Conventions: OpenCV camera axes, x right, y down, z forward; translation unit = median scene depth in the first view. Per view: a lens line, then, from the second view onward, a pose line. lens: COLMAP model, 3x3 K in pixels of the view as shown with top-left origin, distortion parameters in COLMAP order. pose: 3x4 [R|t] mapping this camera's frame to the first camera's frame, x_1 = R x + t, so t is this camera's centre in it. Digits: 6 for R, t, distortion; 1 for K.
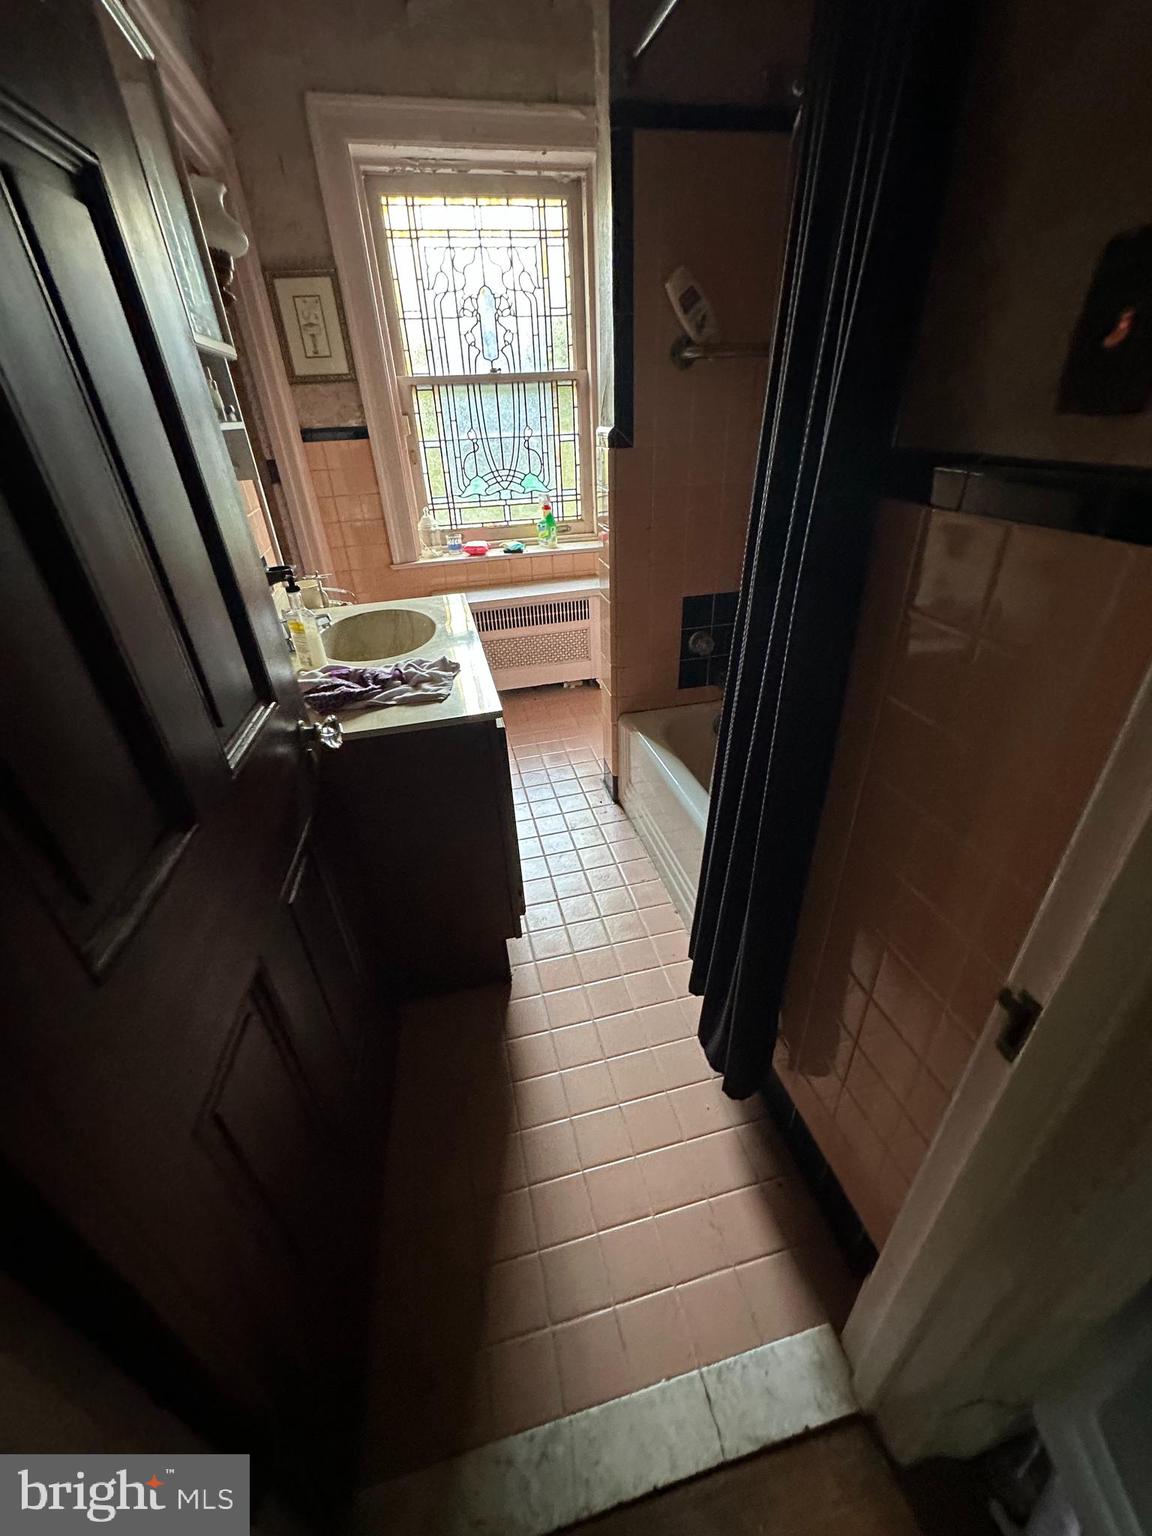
lens RADIAL K [[614.9, 0, 575.3], [0, 614.9, 765.6], [0, 0, 1]] dist [0.003232, -0.000549]
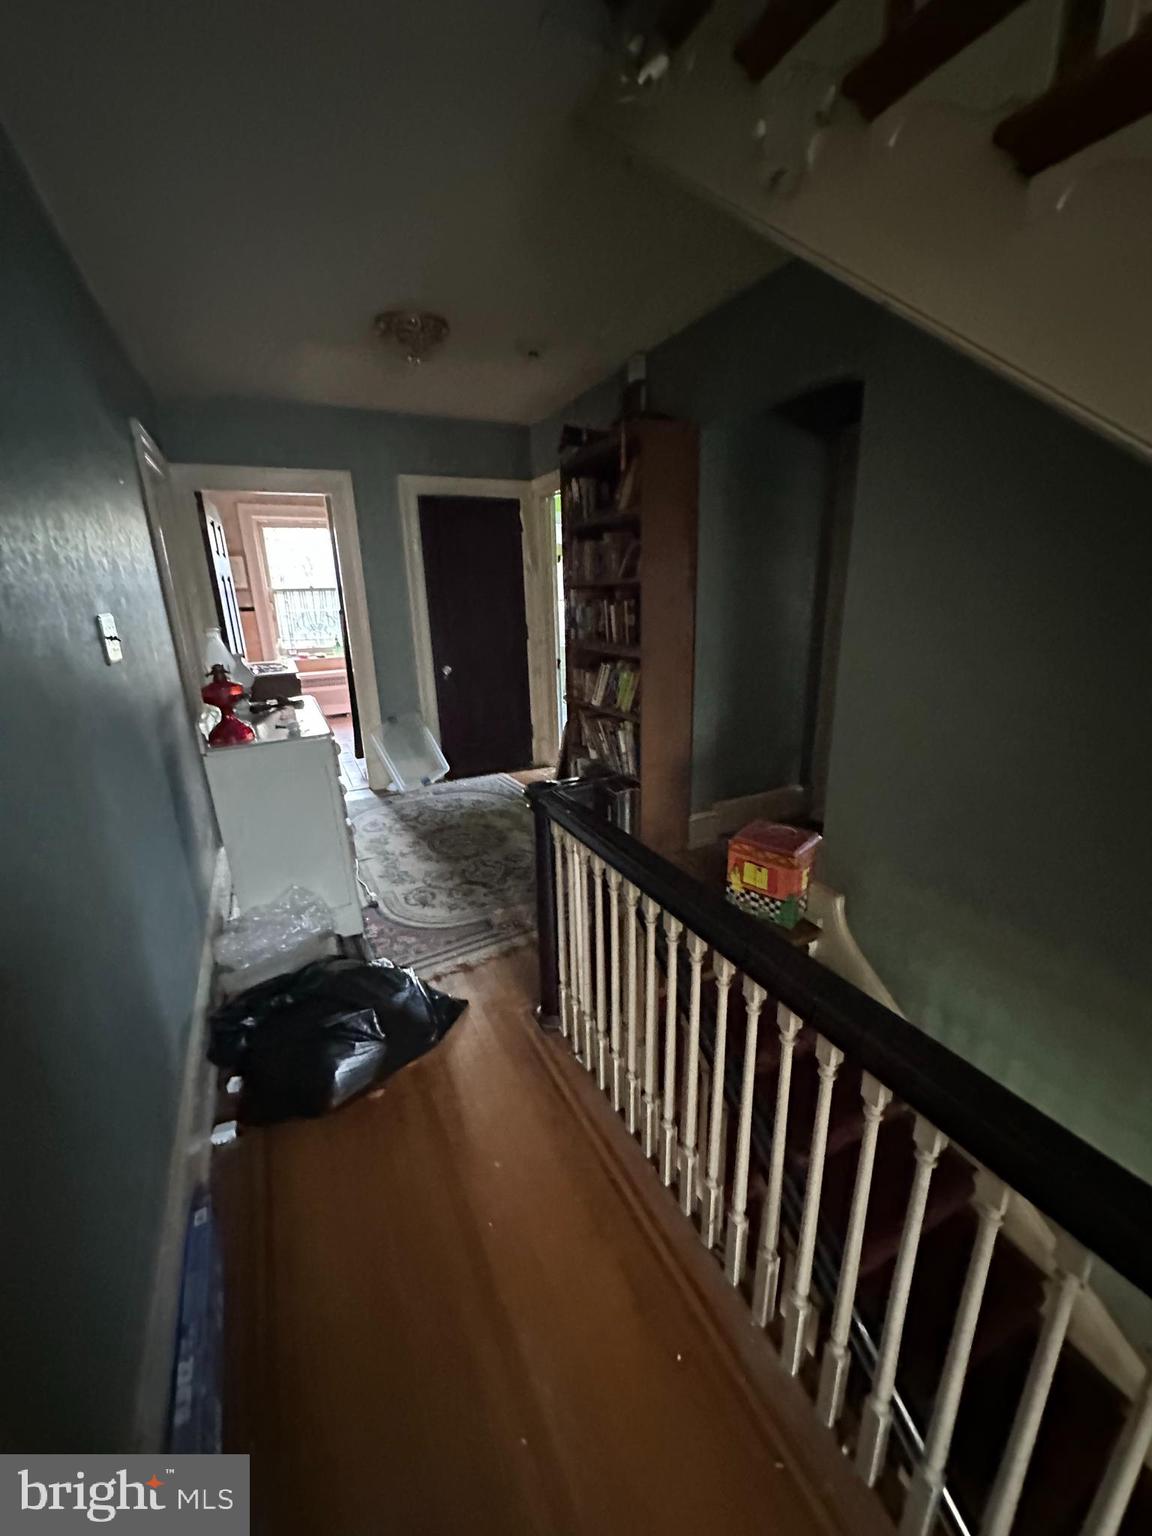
lens RADIAL K [[614.9, 0, 577.5], [0, 614.9, 772.6], [0, 0, 1]] dist [0.003232, -0.000549]
pose [[0.973654, -0.049703, 0.222549, 0.321103], [0.101743, 0.968115, -0.228914, 0.742876], [-0.204075, 0.245526, 0.947666, -1.355548]]
